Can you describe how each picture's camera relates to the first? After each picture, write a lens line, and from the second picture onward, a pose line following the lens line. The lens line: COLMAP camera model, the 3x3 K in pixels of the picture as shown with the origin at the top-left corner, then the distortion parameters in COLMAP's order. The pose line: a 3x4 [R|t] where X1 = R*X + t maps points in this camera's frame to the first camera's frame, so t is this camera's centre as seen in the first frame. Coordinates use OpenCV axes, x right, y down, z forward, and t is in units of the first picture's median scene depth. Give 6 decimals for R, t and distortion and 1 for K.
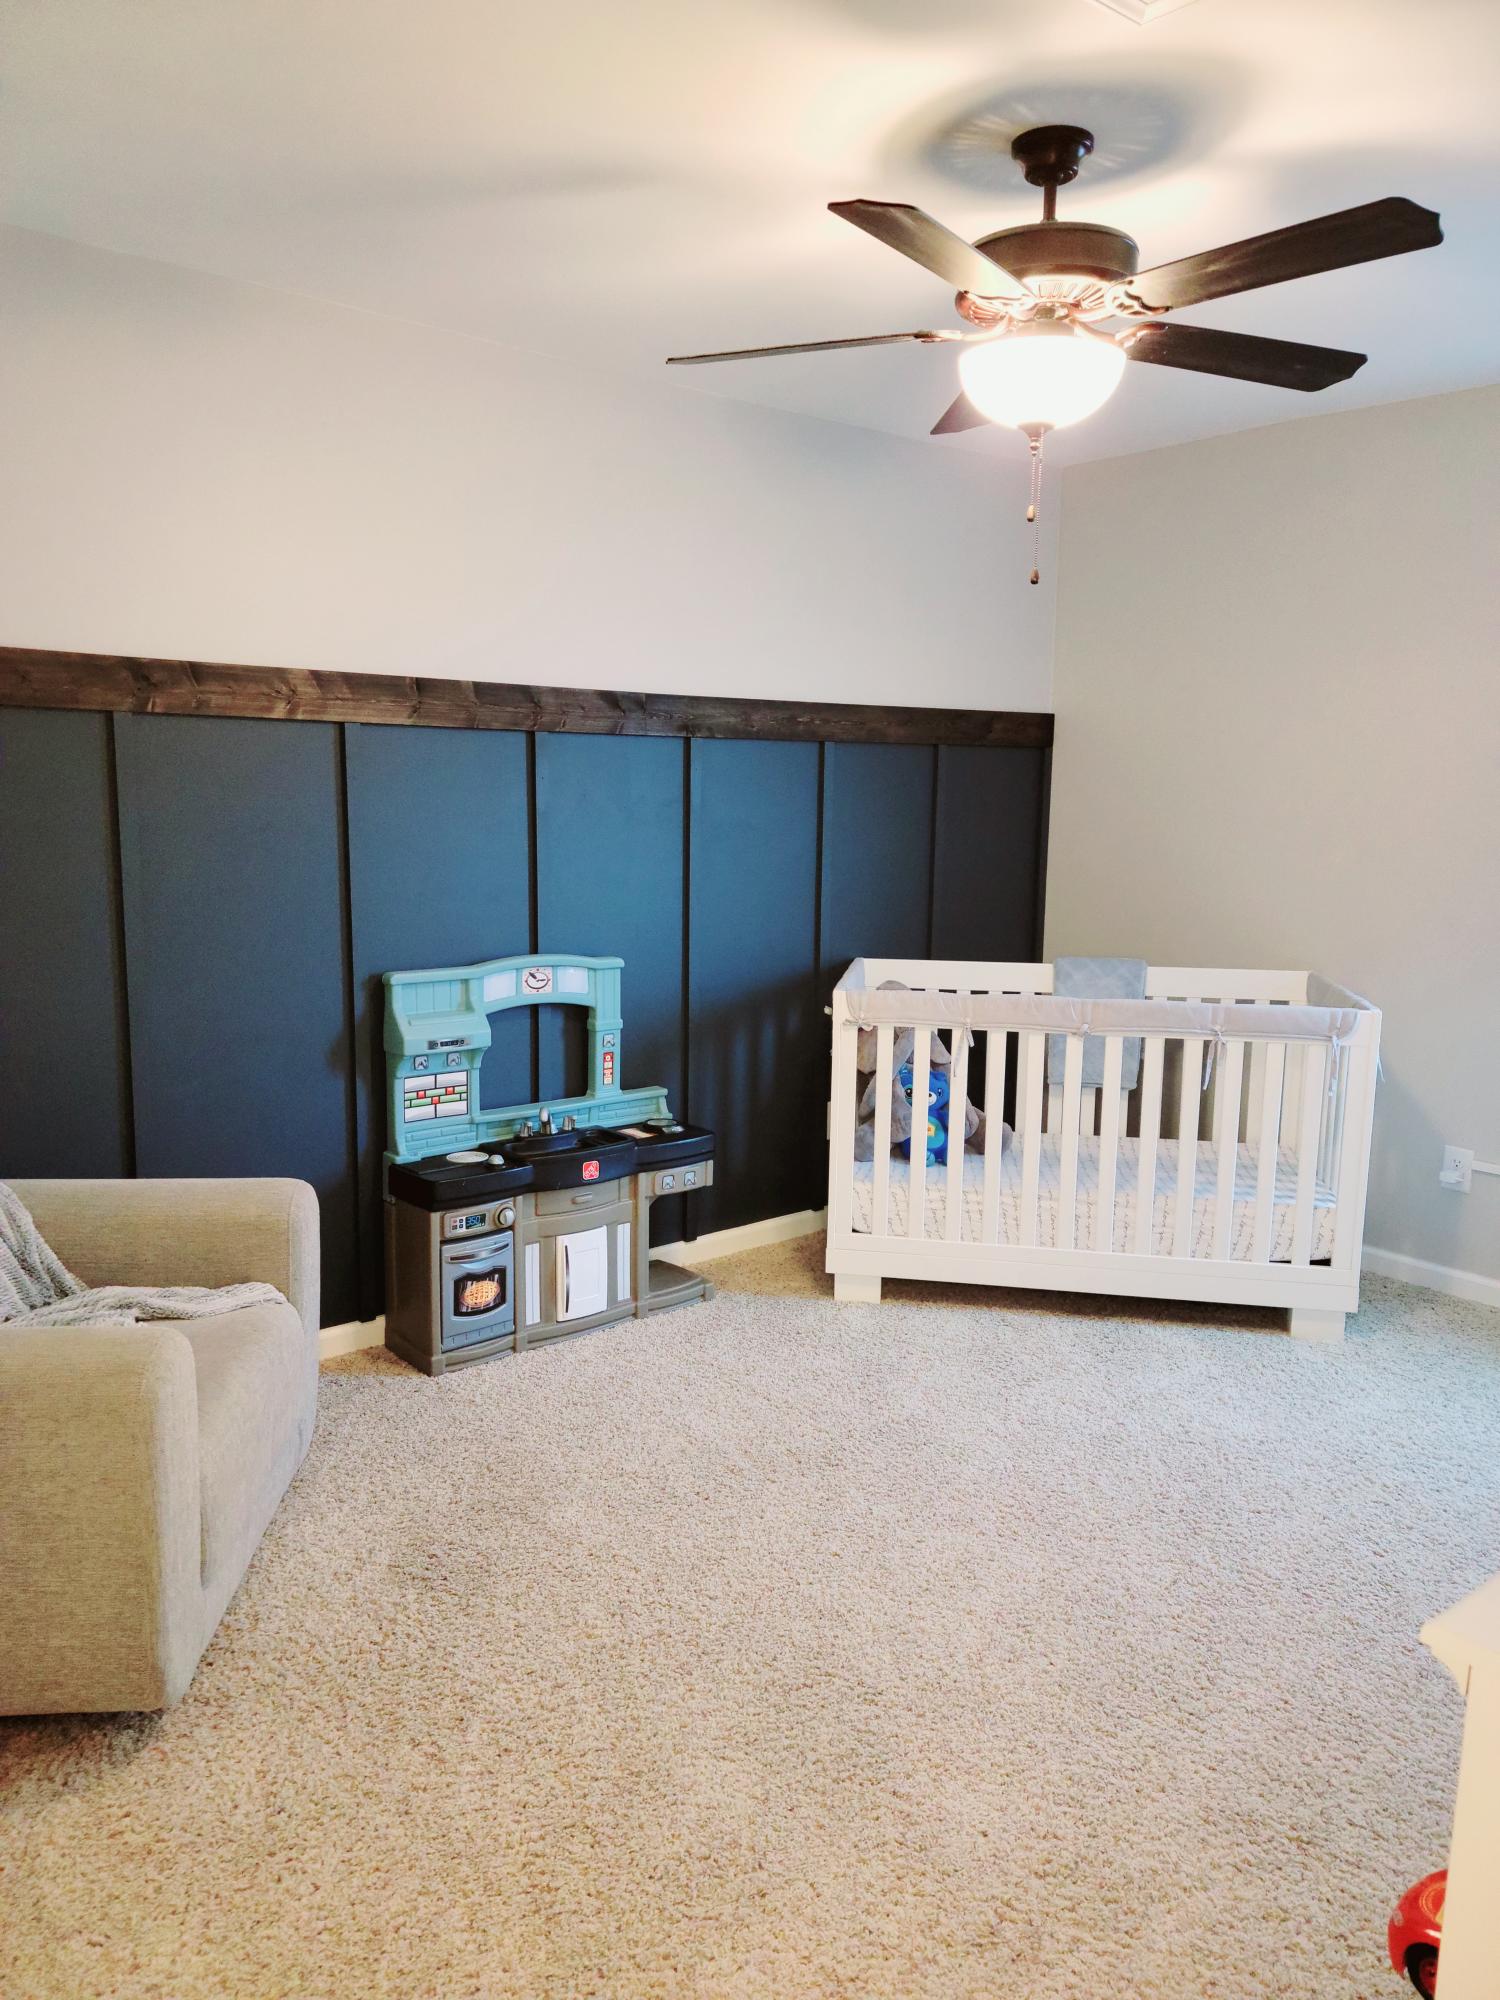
lens RADIAL K [[1450.6, 0, 745.8], [0, 1450.6, 1018.2], [0, 0, 1]] dist [0.078037, -0.069135]
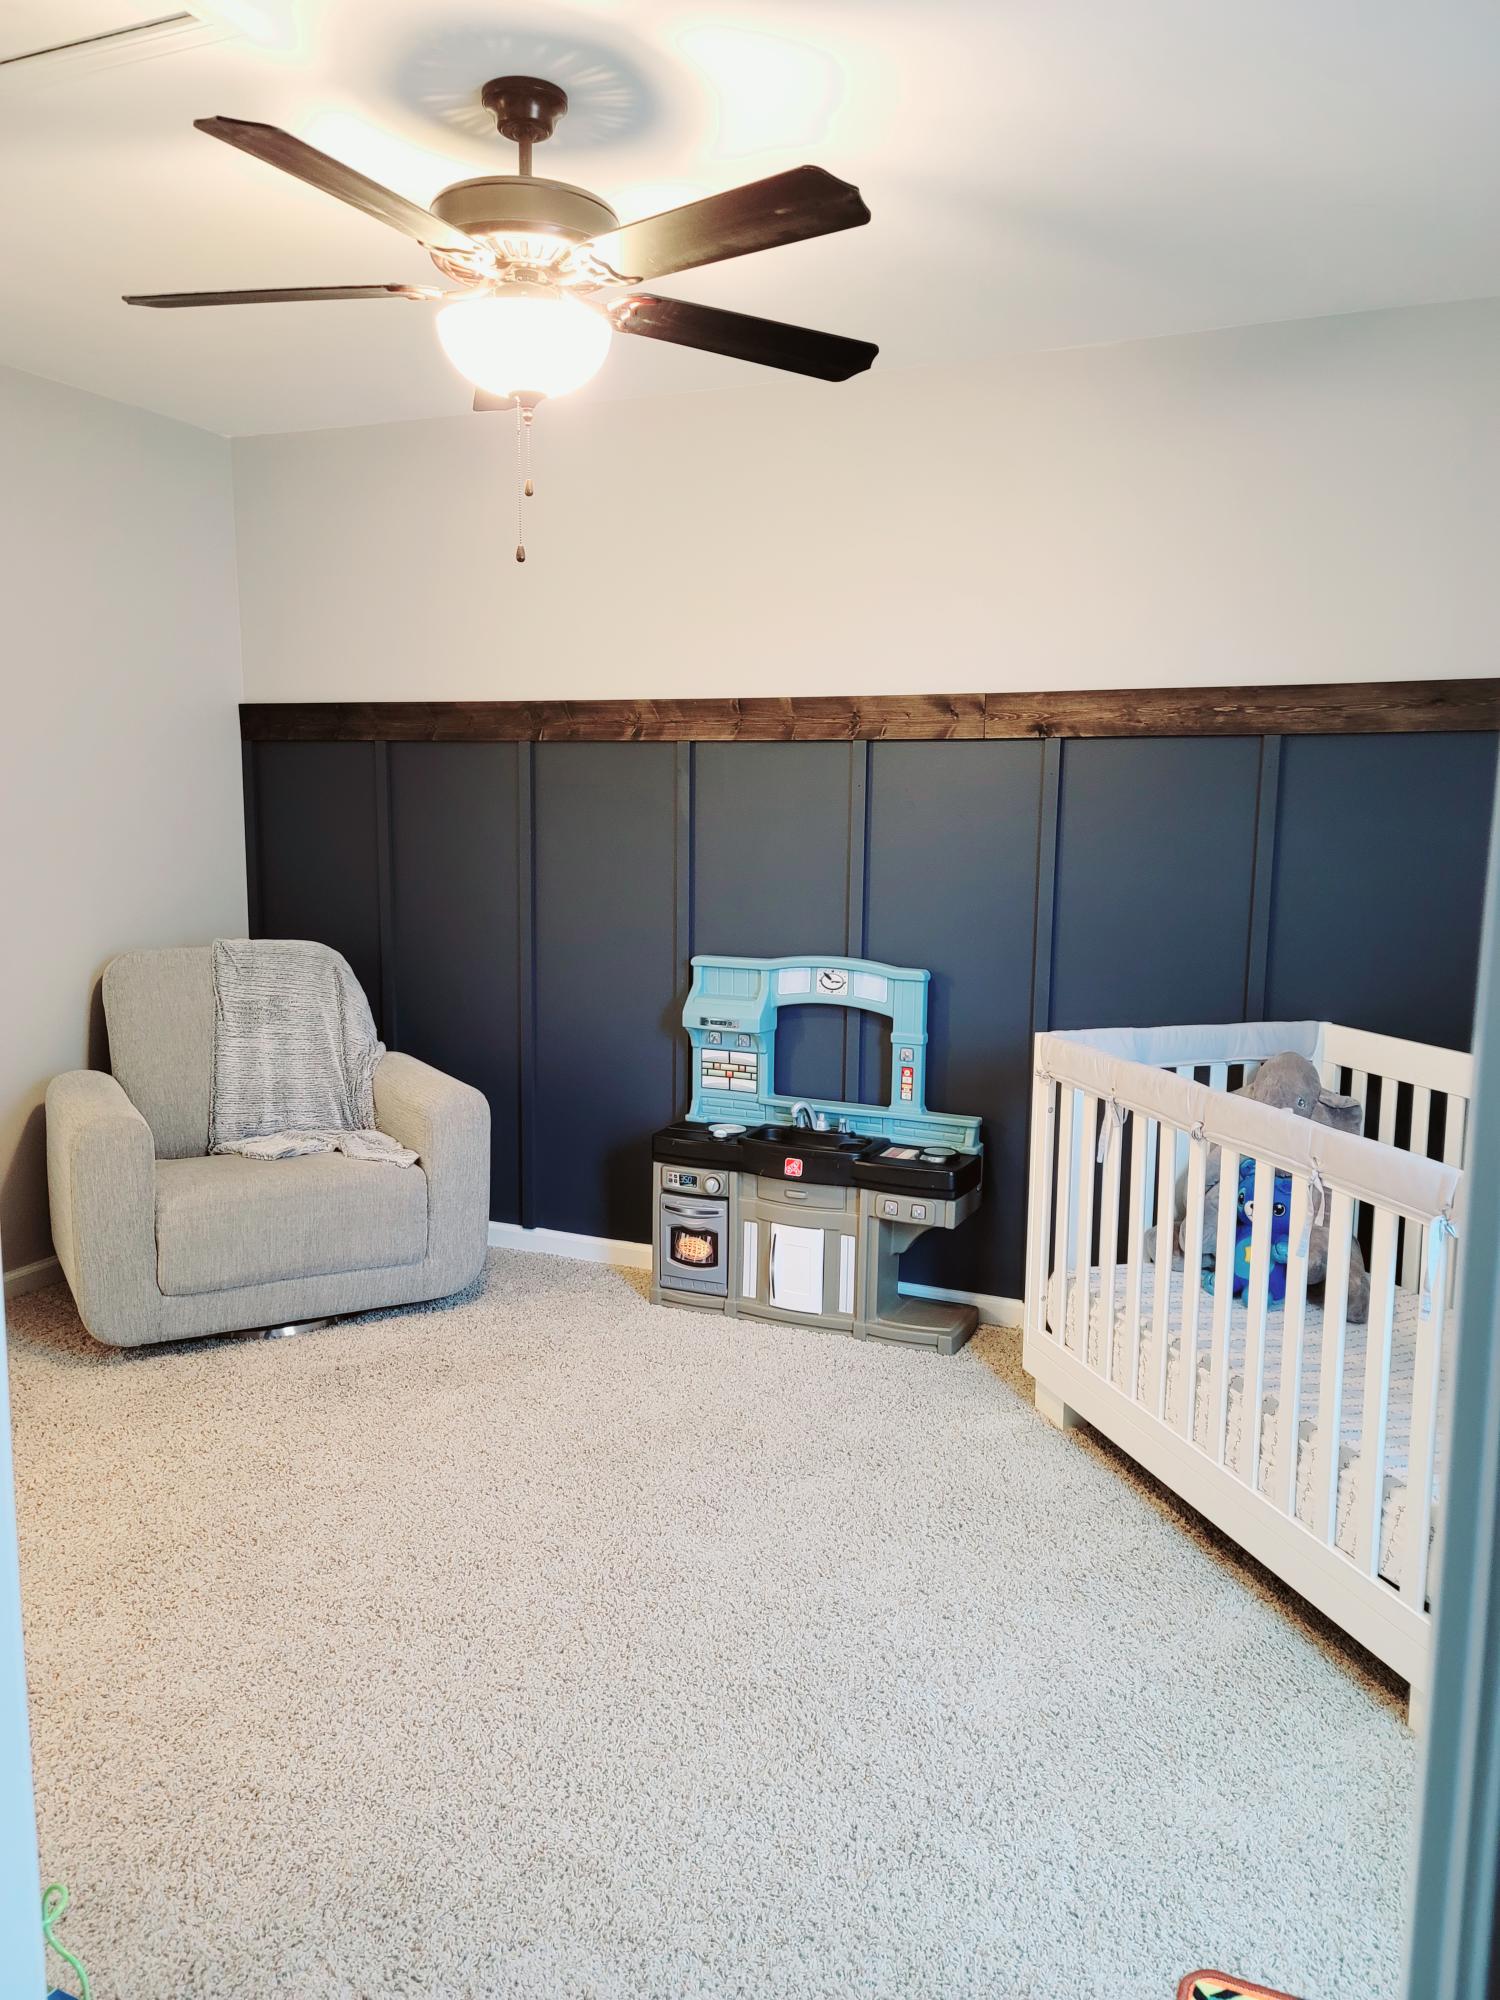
lens RADIAL K [[1450.6, 0, 745.8], [0, 1450.6, 1018.2], [0, 0, 1]] dist [0.078037, -0.069135]
pose [[0.445780, 0.125476, -0.886305, 0.773434], [-0.148160, 0.986813, 0.065187, -0.060611], [0.882796, 0.102256, 0.458492, 0.493292]]
